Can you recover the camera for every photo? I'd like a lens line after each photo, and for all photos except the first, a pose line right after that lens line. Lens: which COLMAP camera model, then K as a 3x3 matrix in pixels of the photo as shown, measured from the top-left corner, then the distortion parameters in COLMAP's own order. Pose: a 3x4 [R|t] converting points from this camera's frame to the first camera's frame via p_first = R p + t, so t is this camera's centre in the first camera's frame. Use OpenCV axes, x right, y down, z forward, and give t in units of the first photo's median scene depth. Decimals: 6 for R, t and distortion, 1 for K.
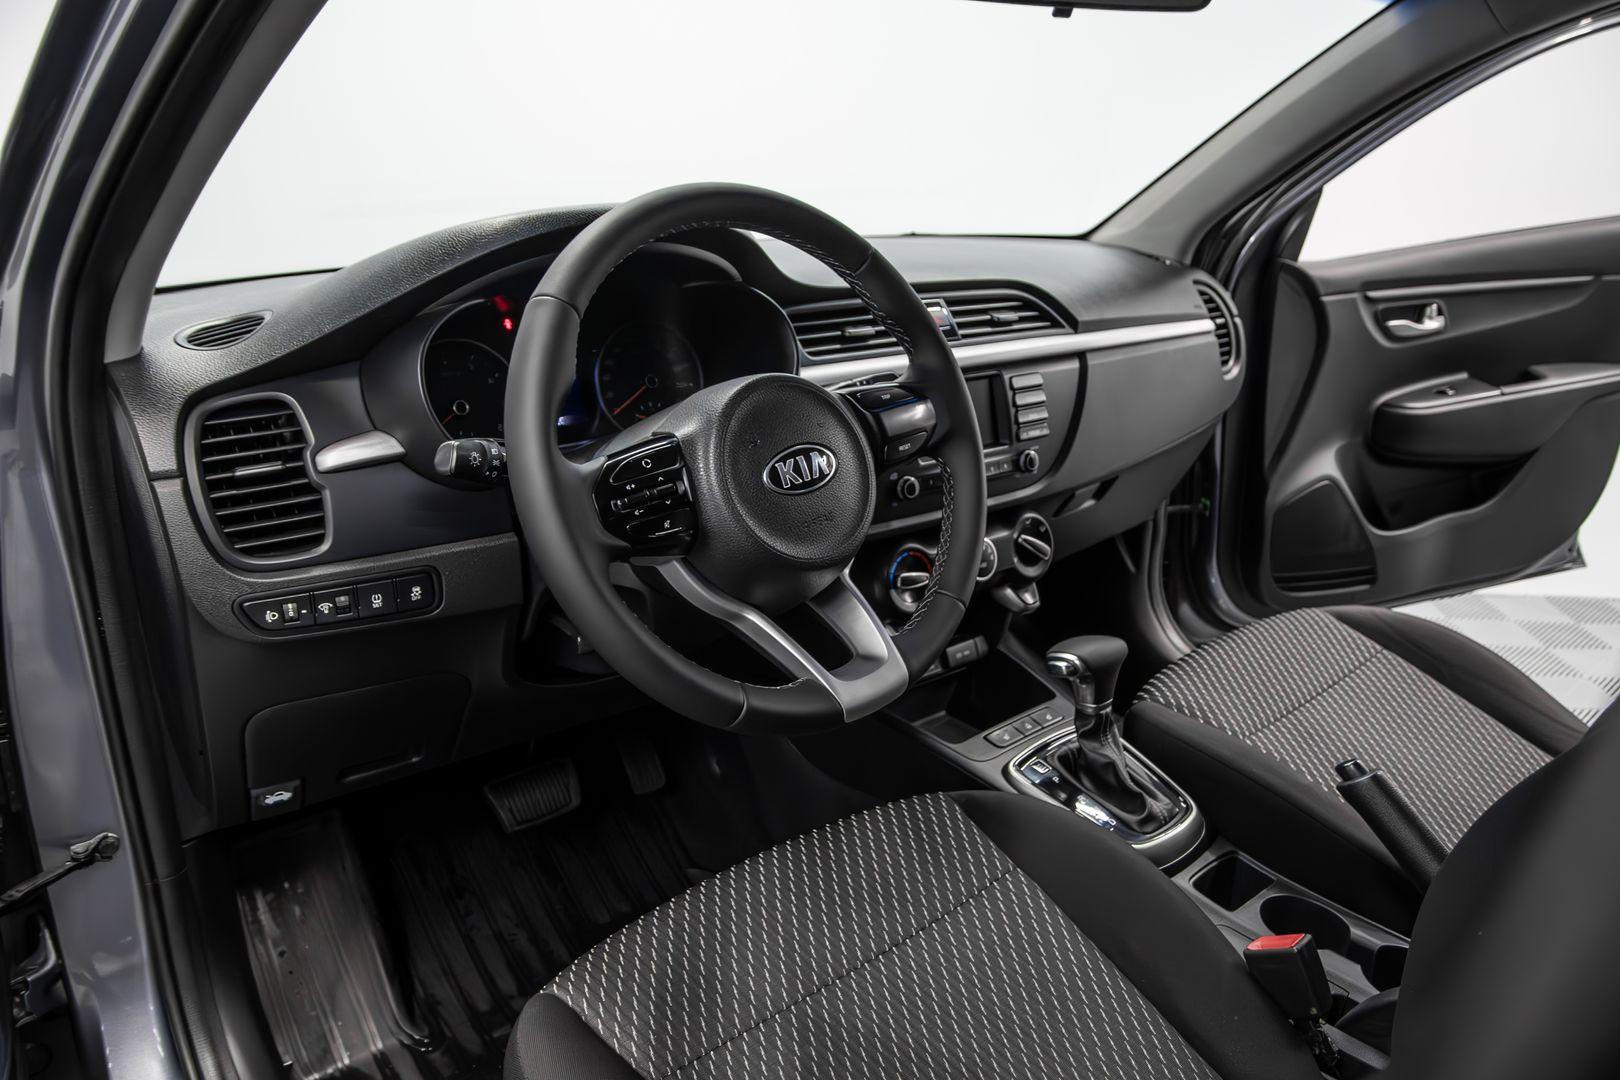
lens RADIAL K [[1170.0, 0, 881.8], [0, 1170.0, 536.8], [0, 0, 1]] dist [-0.124623, 0.002946]
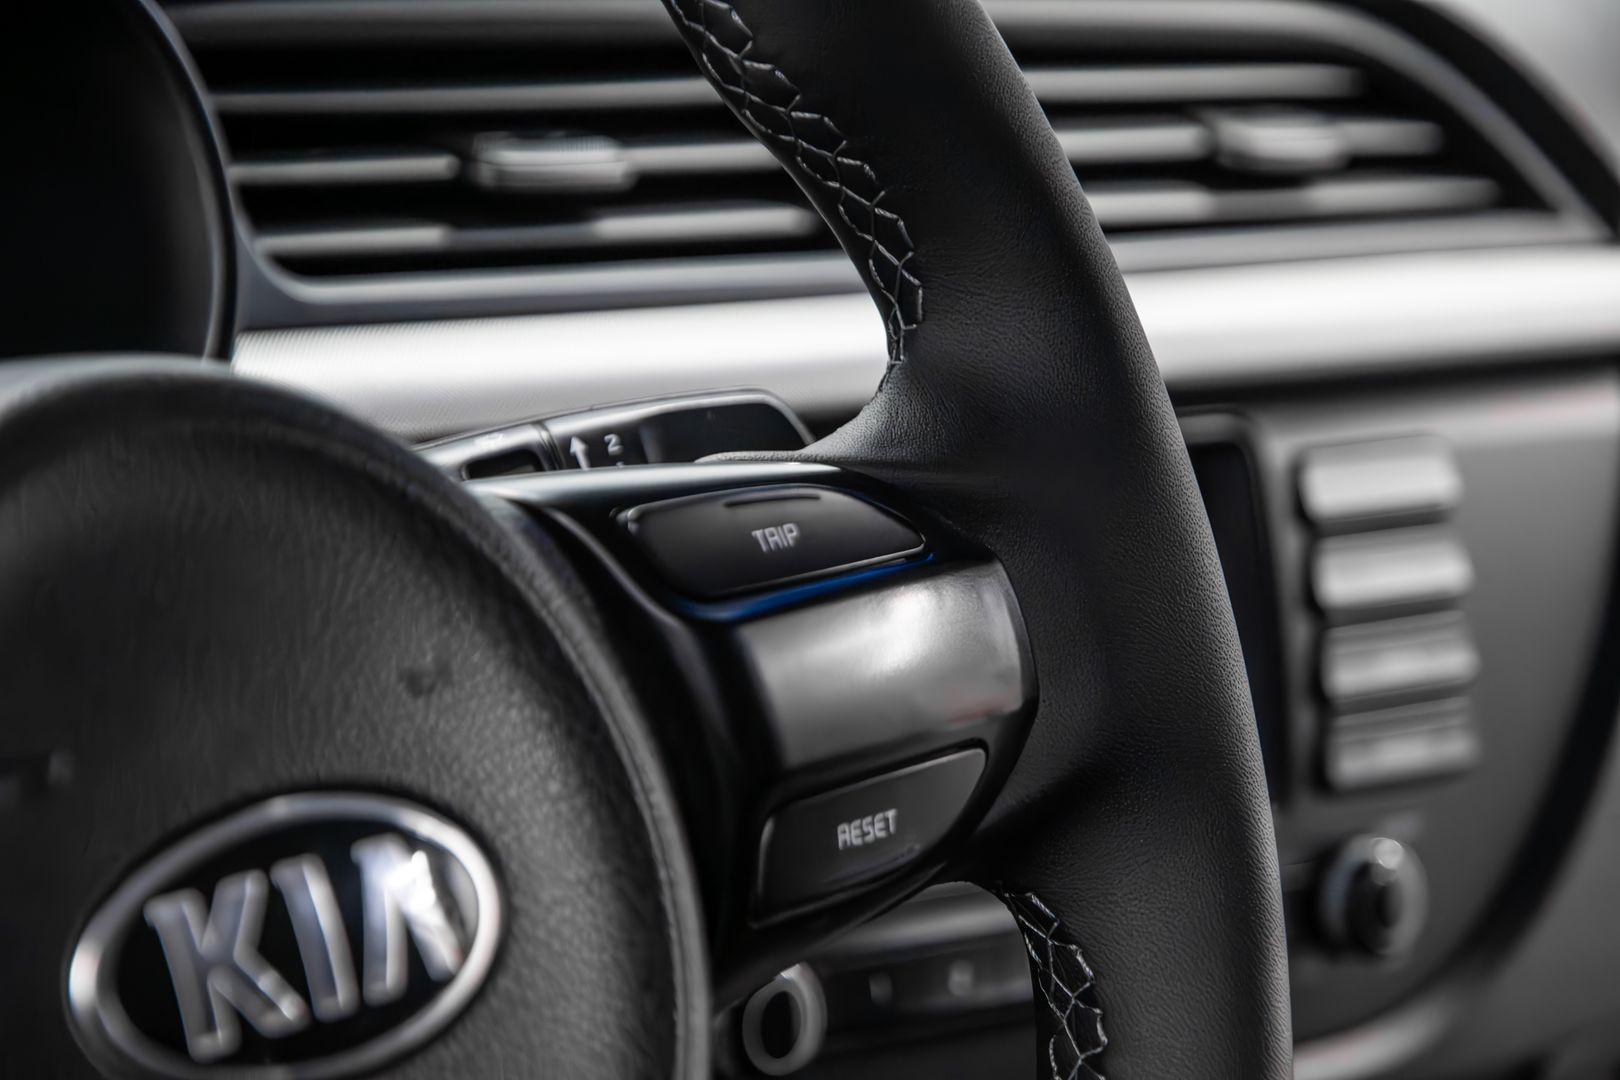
lens RADIAL K [[5254.1, 0, 810.0], [0, 5254.1, 540.0], [0, 0, 1]] dist [-0.268876, -0.013544]
pose [[0.994579, 0.061536, 0.083815, -0.049464], [-0.051844, 0.992211, -0.113269, -0.026465], [-0.090133, 0.108309, 0.990023, 0.191883]]
